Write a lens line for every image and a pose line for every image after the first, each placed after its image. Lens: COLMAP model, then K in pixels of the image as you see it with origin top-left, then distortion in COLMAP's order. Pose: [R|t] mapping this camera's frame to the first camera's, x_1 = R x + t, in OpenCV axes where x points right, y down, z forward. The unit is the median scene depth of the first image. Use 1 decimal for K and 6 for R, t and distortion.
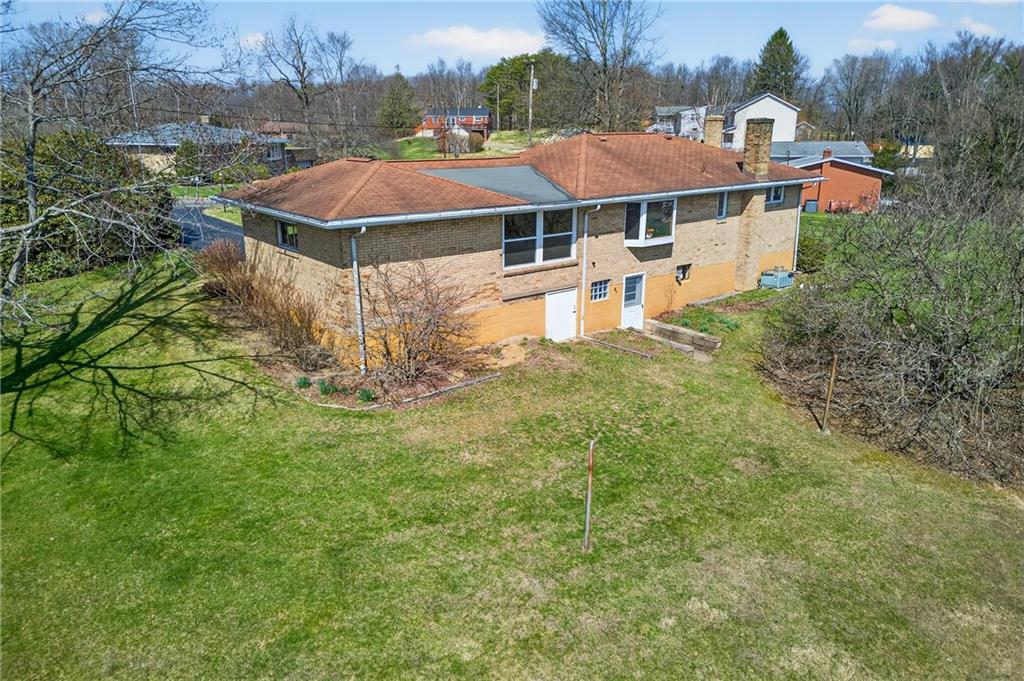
lens RADIAL K [[706.1, 0, 511.9], [0, 706.1, 341.0], [0, 0, 1]] dist [0.069623, -0.031843]
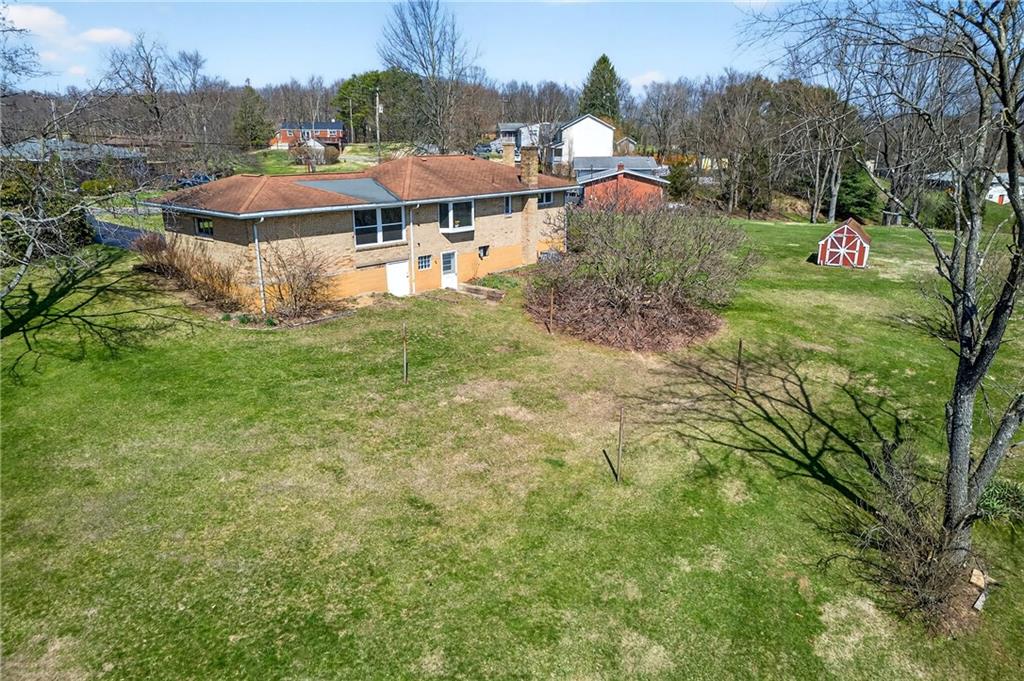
lens RADIAL K [[706.1, 0, 513.5], [0, 706.1, 338.7], [0, 0, 1]] dist [0.069623, -0.031843]
pose [[0.981194, -0.050381, 0.186335, 0.025196], [0.053401, 0.998510, -0.011222, 0.121491], [-0.185492, 0.020961, 0.982422, -0.514106]]
